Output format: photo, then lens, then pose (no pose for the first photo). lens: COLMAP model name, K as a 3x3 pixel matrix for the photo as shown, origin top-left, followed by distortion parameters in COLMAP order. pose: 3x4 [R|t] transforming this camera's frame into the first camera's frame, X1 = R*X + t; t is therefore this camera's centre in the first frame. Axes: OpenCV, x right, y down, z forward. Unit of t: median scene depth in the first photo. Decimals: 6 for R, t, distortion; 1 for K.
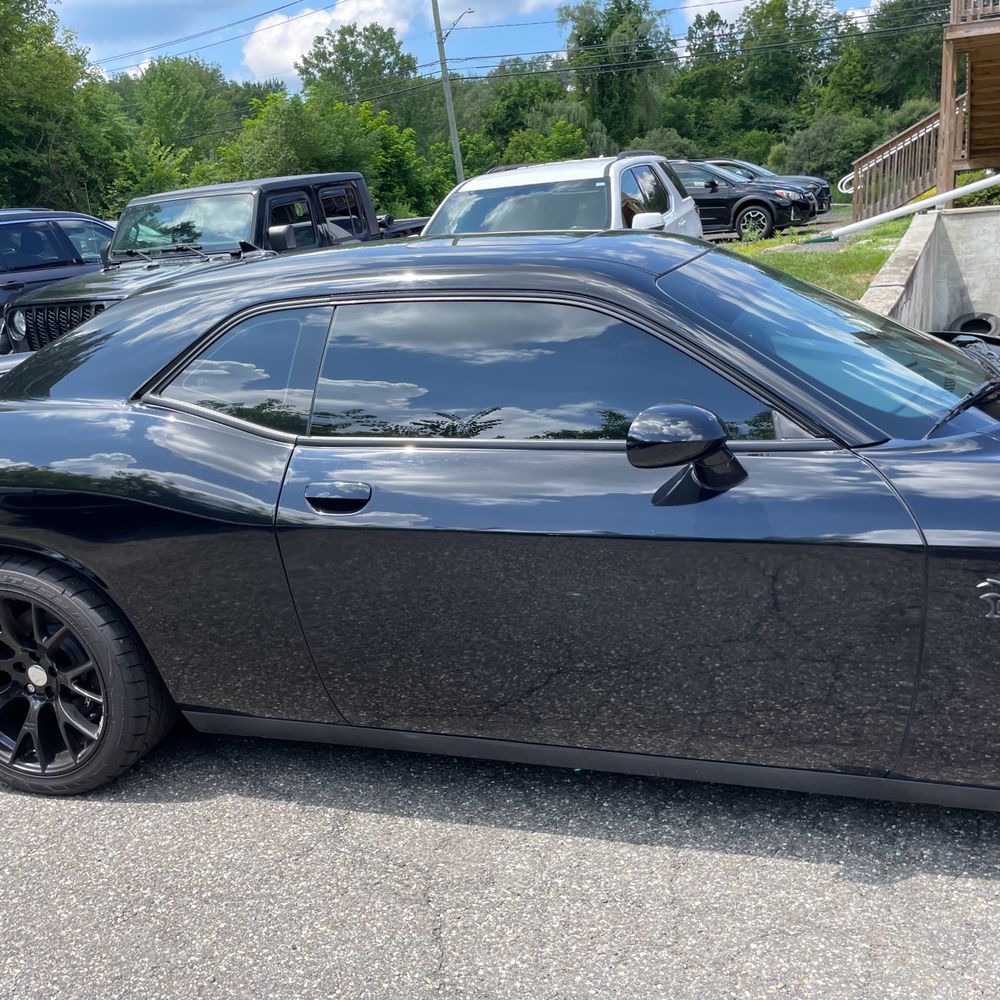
lens RADIAL K [[1019.8, 0, 476.9], [0, 1019.8, 504.4], [0, 0, 1]] dist [0.016748, 0.000000]
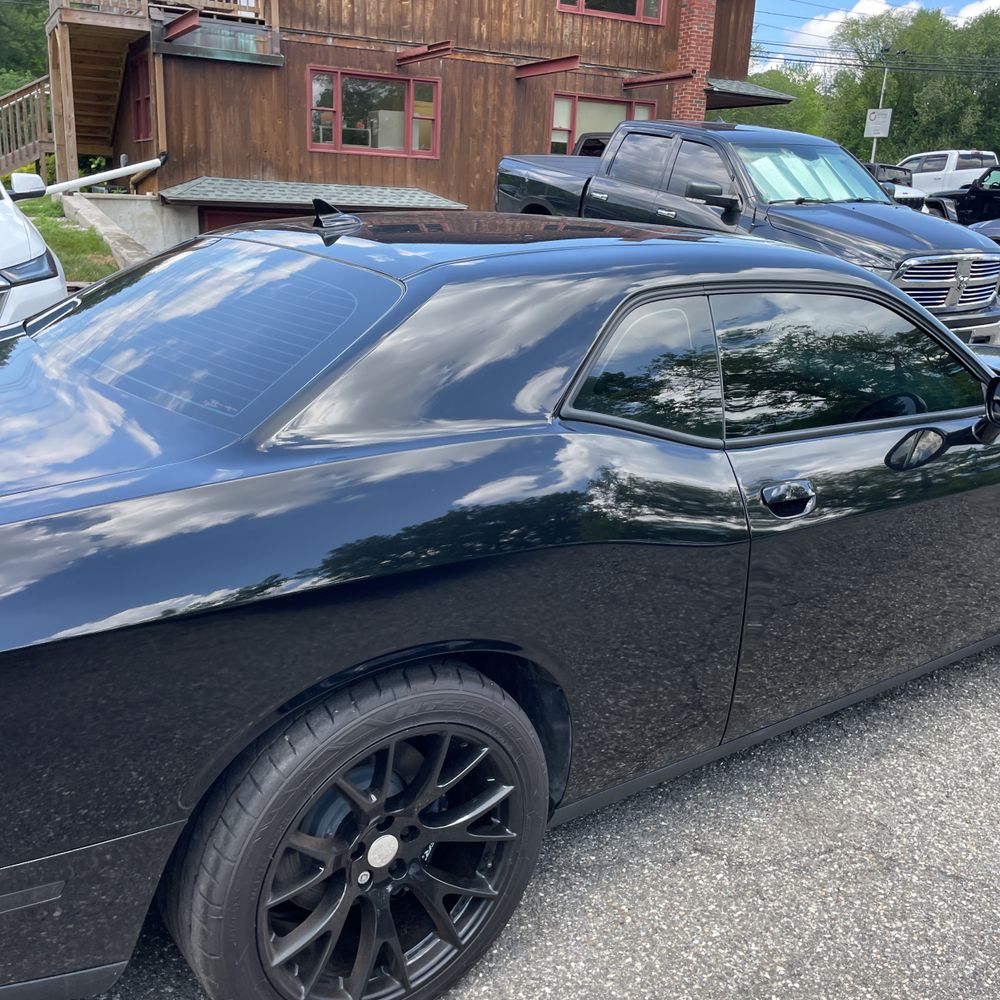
lens RADIAL K [[1019.8, 0, 487.5], [0, 1019.8, 495.7], [0, 0, 1]] dist [0.016748, 0.000000]
pose [[0.582232, -0.133125, 0.802050, -0.089517], [0.124540, 0.989464, 0.073825, -0.009729], [-0.803428, 0.056904, 0.592677, 0.055915]]
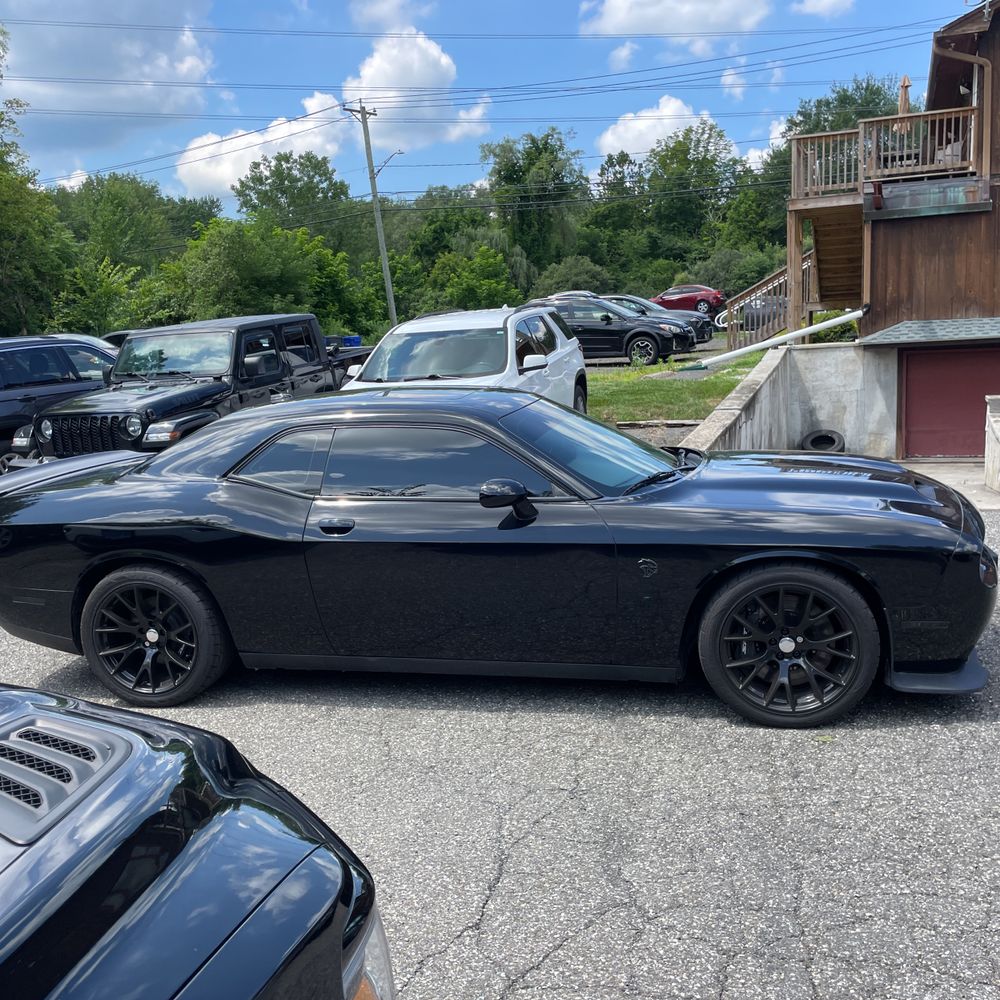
lens RADIAL K [[1019.8, 0, 490.3], [0, 1019.8, 504.5], [0, 0, 1]] dist [0.016748, 0.000000]
pose [[0.996301, 0.008215, 0.085540, -0.000938], [0.000633, 0.994691, -0.102902, 0.012642], [-0.085932, 0.102576, 0.991007, -0.079634]]
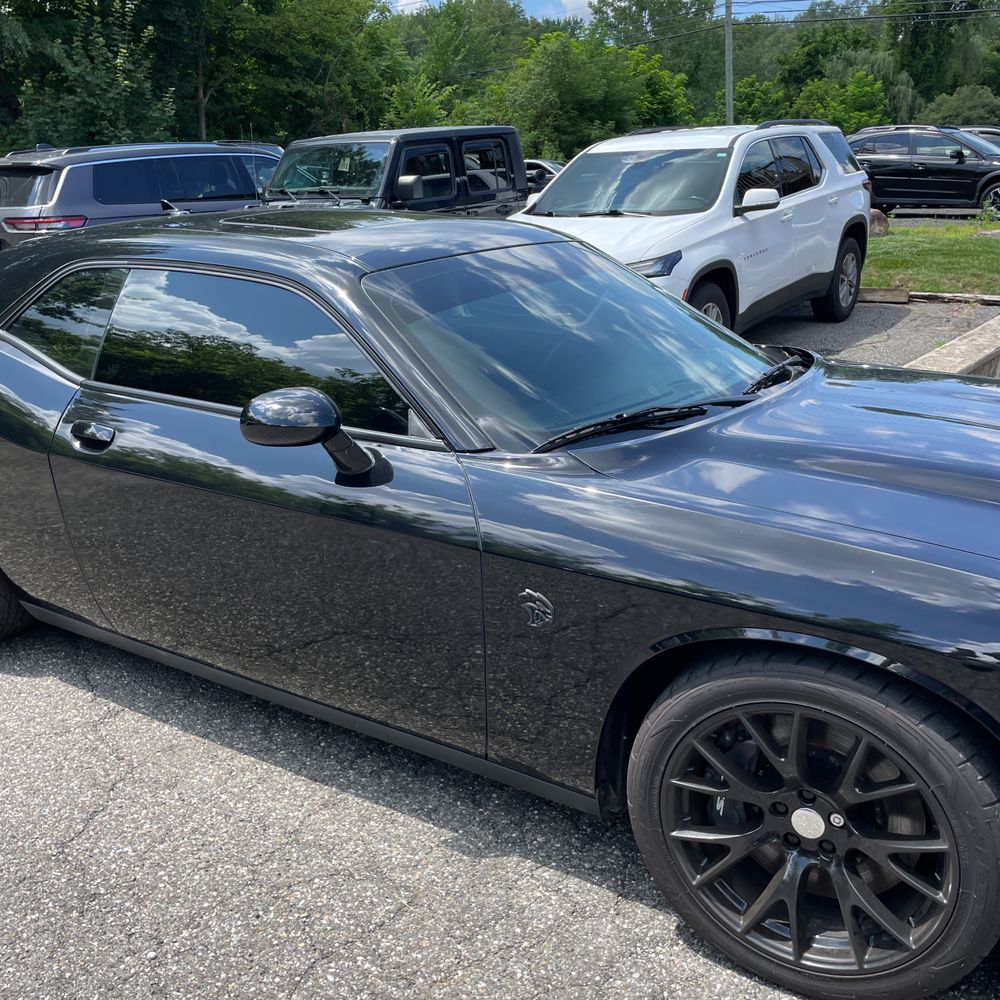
lens RADIAL K [[1019.8, 0, 492.0], [0, 1019.8, 503.8], [0, 0, 1]] dist [0.016748, 0.000000]
pose [[0.964437, 0.139621, -0.224427, 0.048199], [-0.128104, 0.989618, 0.065161, -0.005592], [0.231195, -0.034094, 0.972310, -0.002376]]
